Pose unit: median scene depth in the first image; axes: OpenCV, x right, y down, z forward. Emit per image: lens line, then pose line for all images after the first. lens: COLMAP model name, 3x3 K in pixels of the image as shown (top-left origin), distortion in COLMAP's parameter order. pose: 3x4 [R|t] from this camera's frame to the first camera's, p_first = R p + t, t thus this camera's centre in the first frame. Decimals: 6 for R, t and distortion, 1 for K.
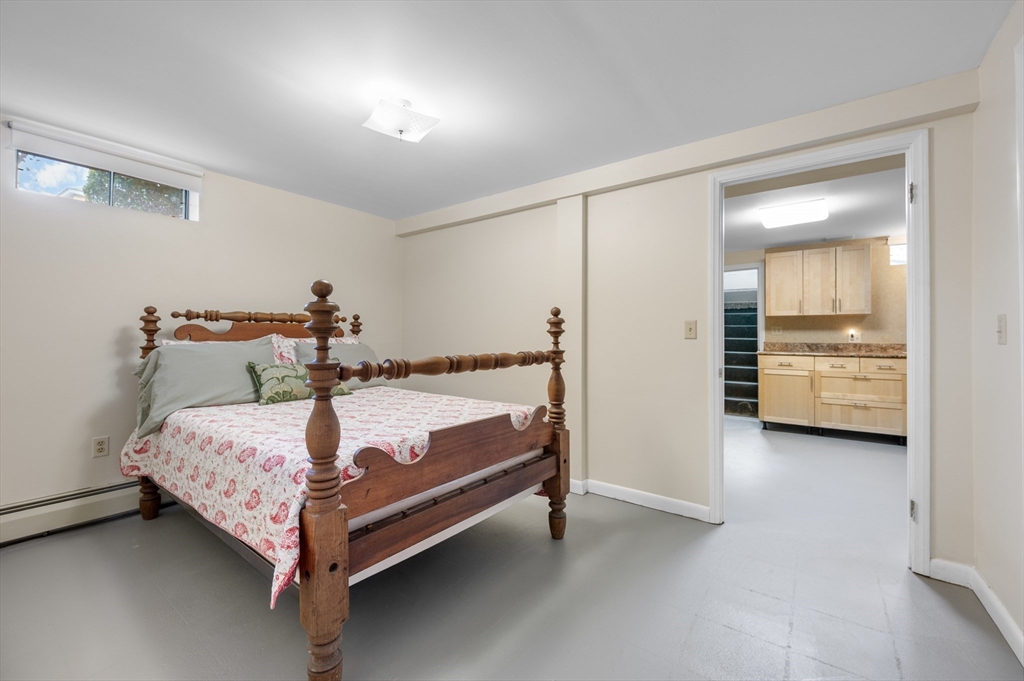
lens RADIAL K [[409.8, 0, 519.0], [0, 409.8, 331.8], [0, 0, 1]] dist [-0.002650, 0.000684]
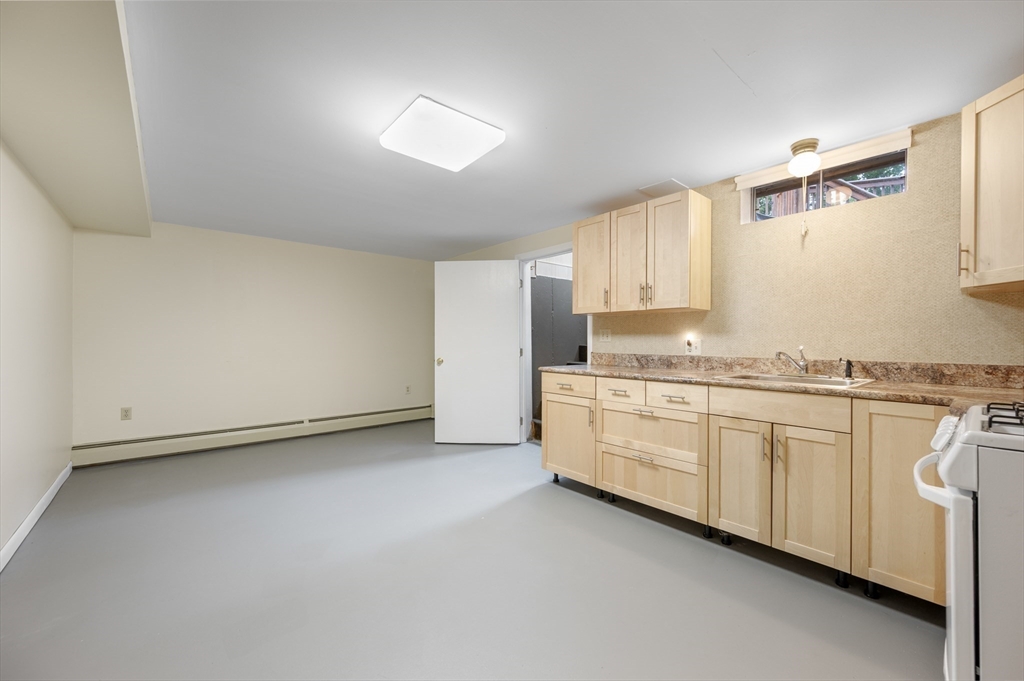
lens RADIAL K [[409.8, 0, 510.3], [0, 409.8, 340.5], [0, 0, 1]] dist [-0.002650, 0.000684]
pose [[0.977268, 0.001037, -0.212005, 0.694044], [0.000197, 0.999983, 0.005796, 0.001105], [0.212007, -0.005706, 0.977251, 0.341307]]
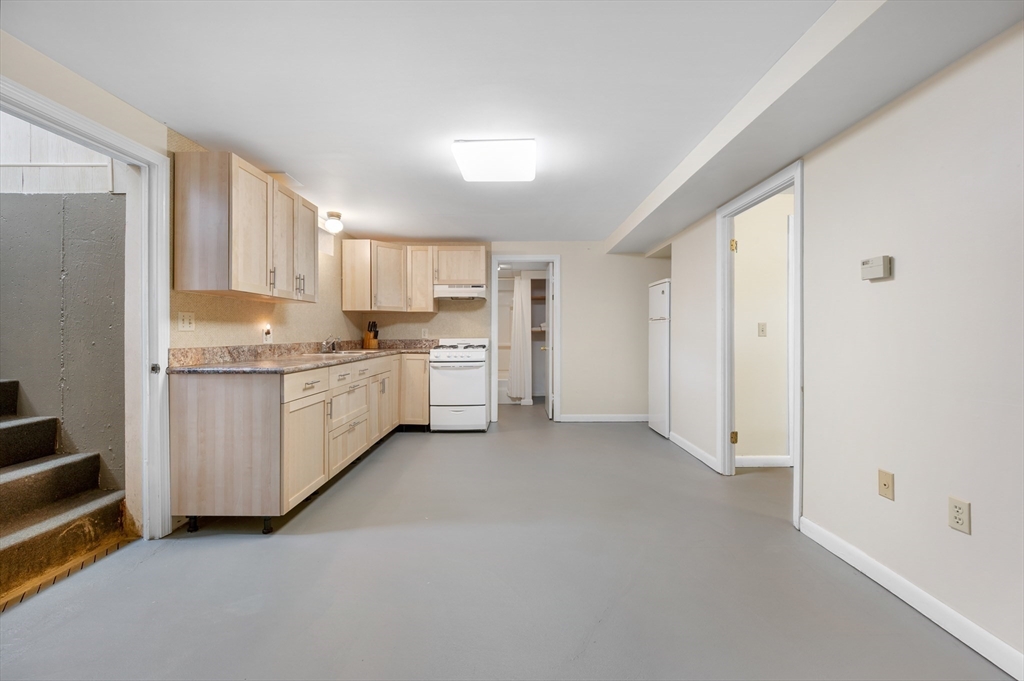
lens RADIAL K [[409.8, 0, 514.8], [0, 409.8, 330.9], [0, 0, 1]] dist [-0.002650, 0.000684]
pose [[-0.606091, 0.004135, 0.795384, 0.058498], [-0.003710, 0.999961, -0.008026, 0.010252], [-0.795387, -0.007815, -0.606052, 1.103166]]
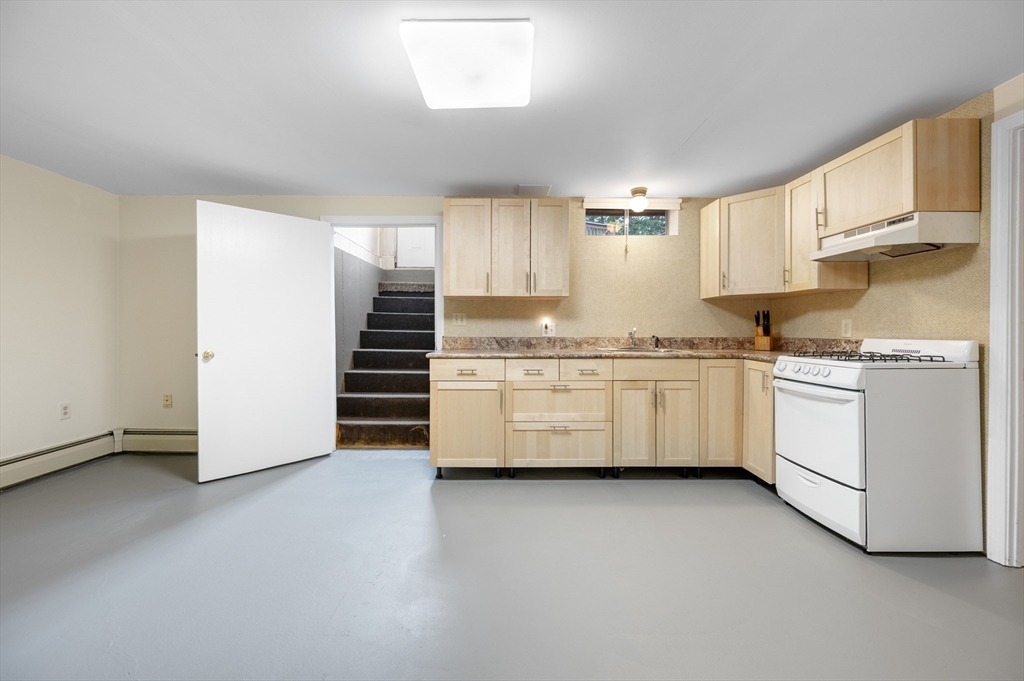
lens RADIAL K [[409.8, 0, 516.0], [0, 409.8, 329.2], [0, 0, 1]] dist [-0.002650, 0.000684]
pose [[0.789339, -0.002440, 0.613953, 0.324296], [-0.004329, 0.999945, 0.009540, 0.006996], [-0.613942, -0.010188, 0.789285, 0.459731]]
